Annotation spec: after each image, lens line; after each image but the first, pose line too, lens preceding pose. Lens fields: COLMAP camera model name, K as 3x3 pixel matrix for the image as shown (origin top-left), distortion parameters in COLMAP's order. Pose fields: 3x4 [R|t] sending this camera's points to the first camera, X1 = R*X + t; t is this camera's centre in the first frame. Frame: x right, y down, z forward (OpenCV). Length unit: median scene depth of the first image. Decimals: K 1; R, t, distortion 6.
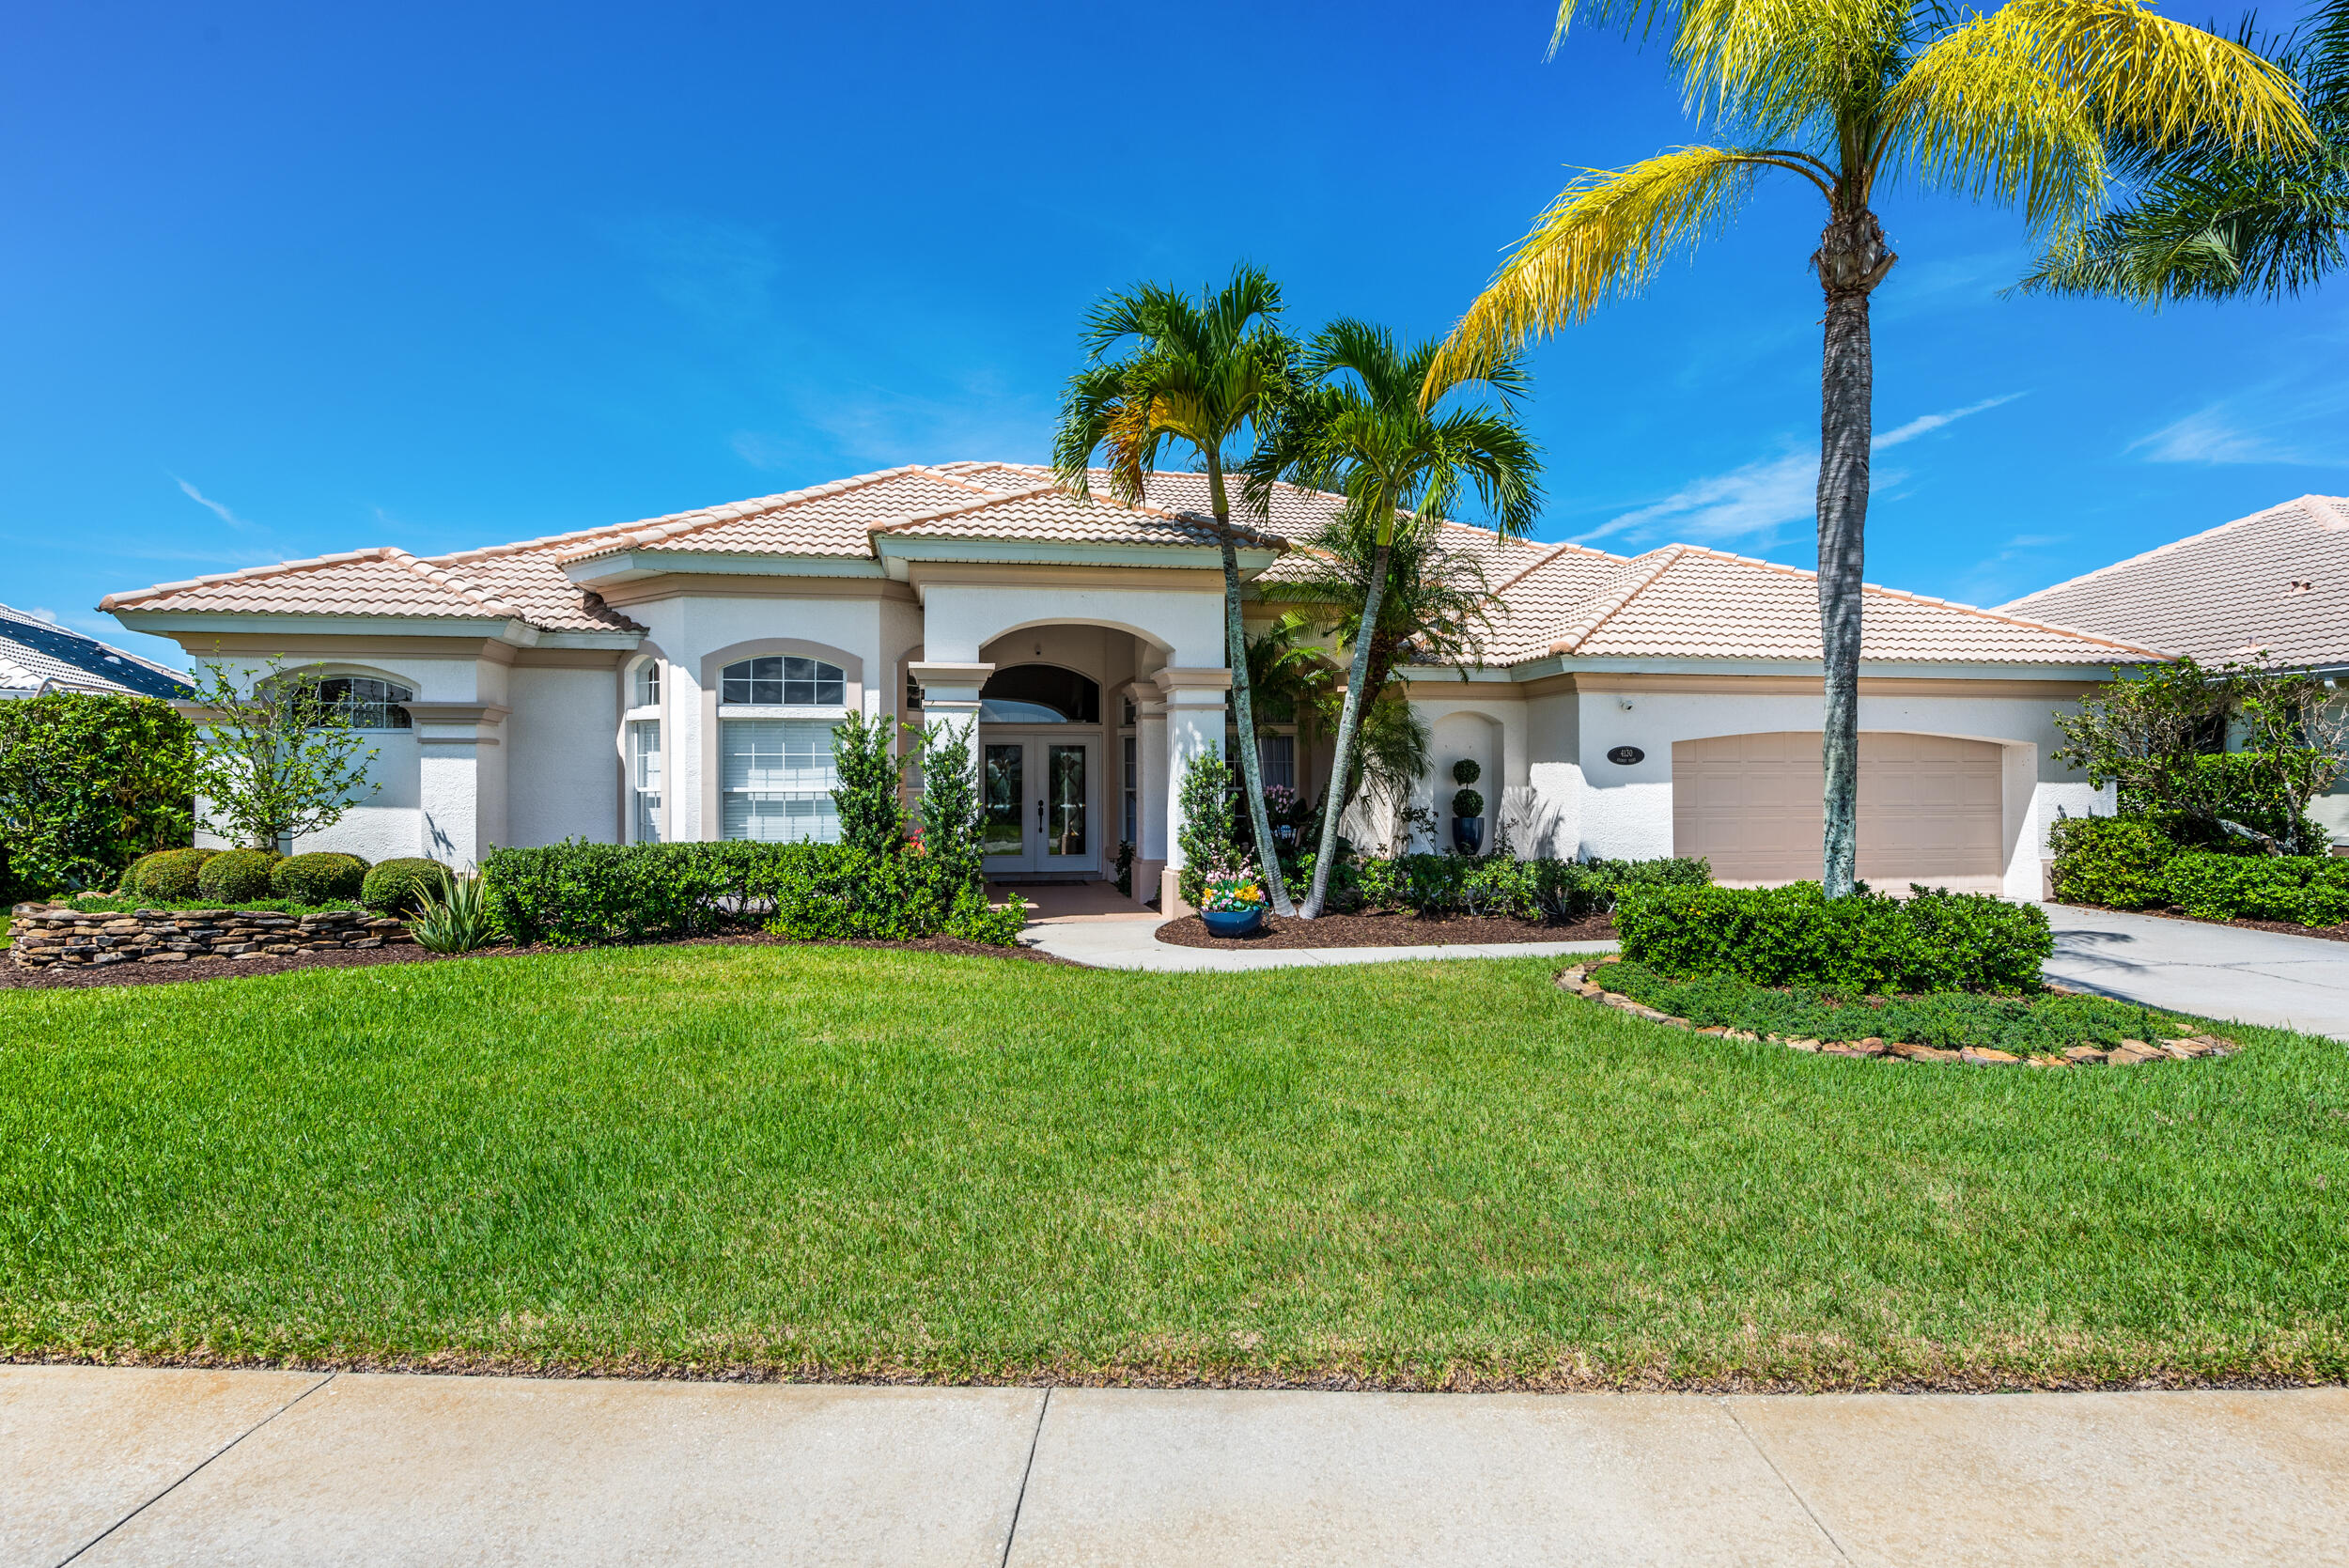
lens RADIAL K [[1263.5, 0, 1178.9], [0, 1263.5, 780.3], [0, 0, 1]] dist [0.002170, -0.000065]
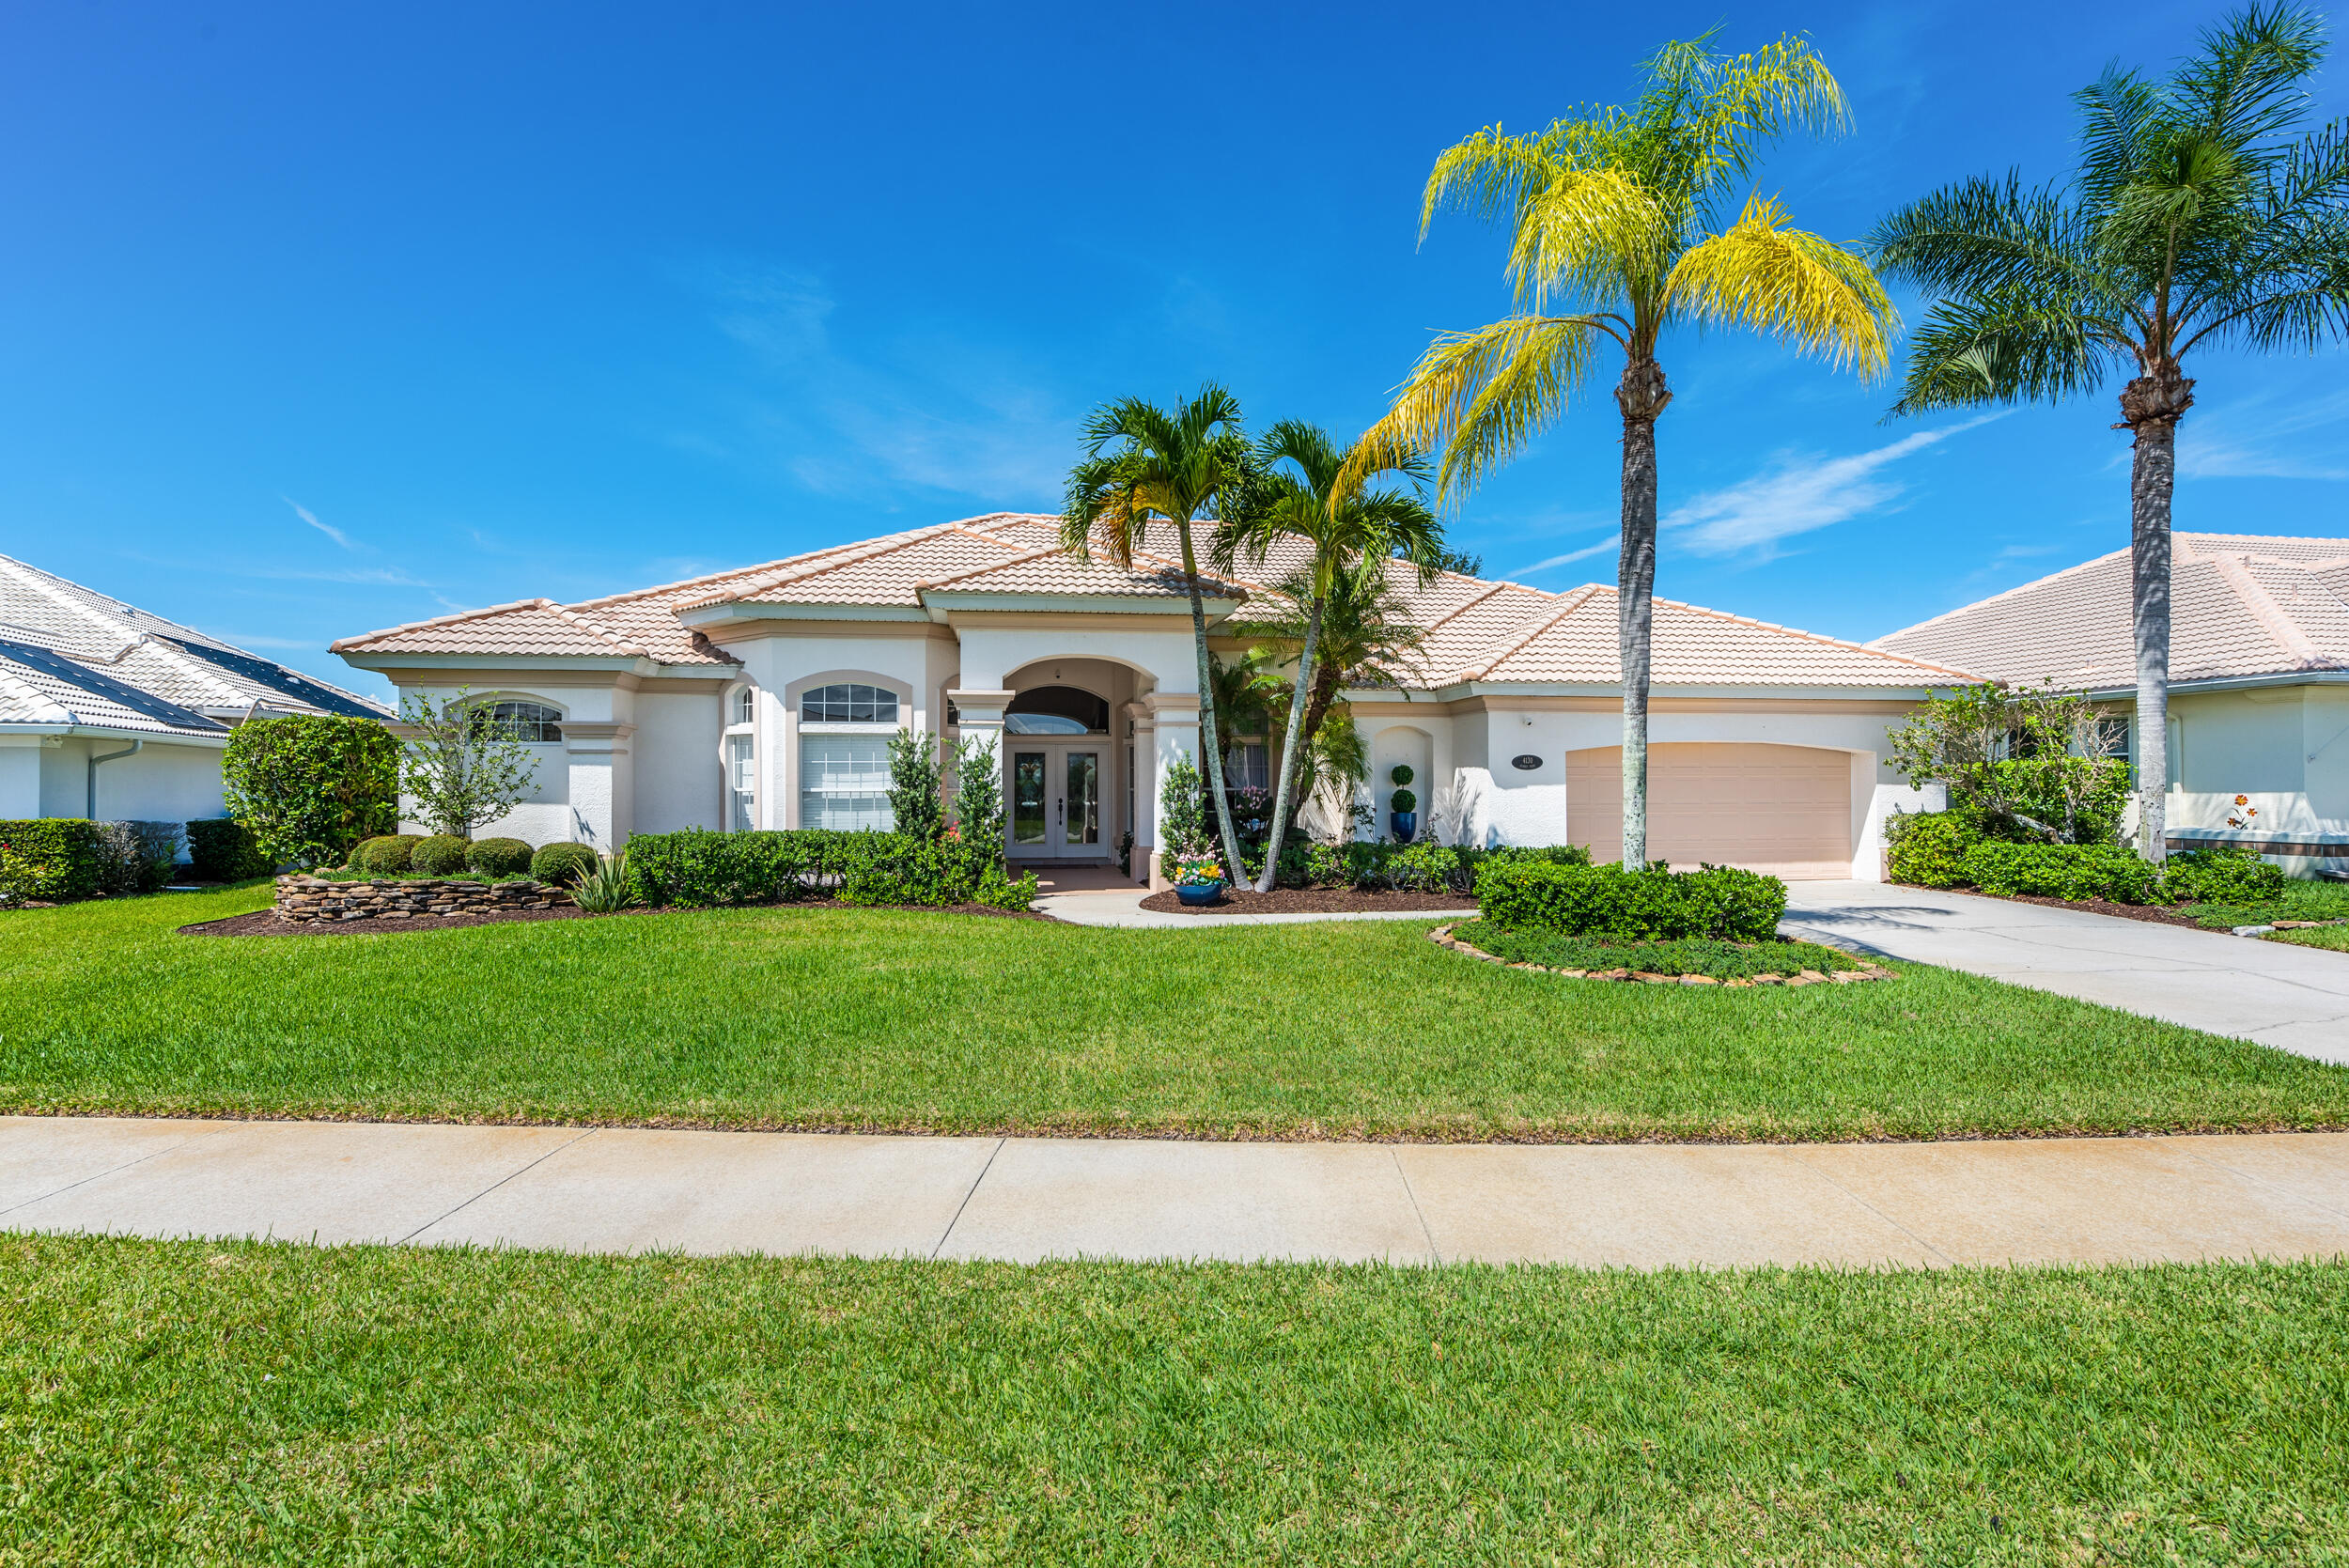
lens RADIAL K [[1151.2, 0, 1172.2], [0, 1151.2, 779.6], [0, 0, 1]] dist [0.001917, -0.000761]
pose [[0.999576, 0.000185, -0.029123, 0.047074], [-0.000202, 1.000000, -0.000565, -0.002427], [0.029123, 0.000571, 0.999576, -0.155722]]
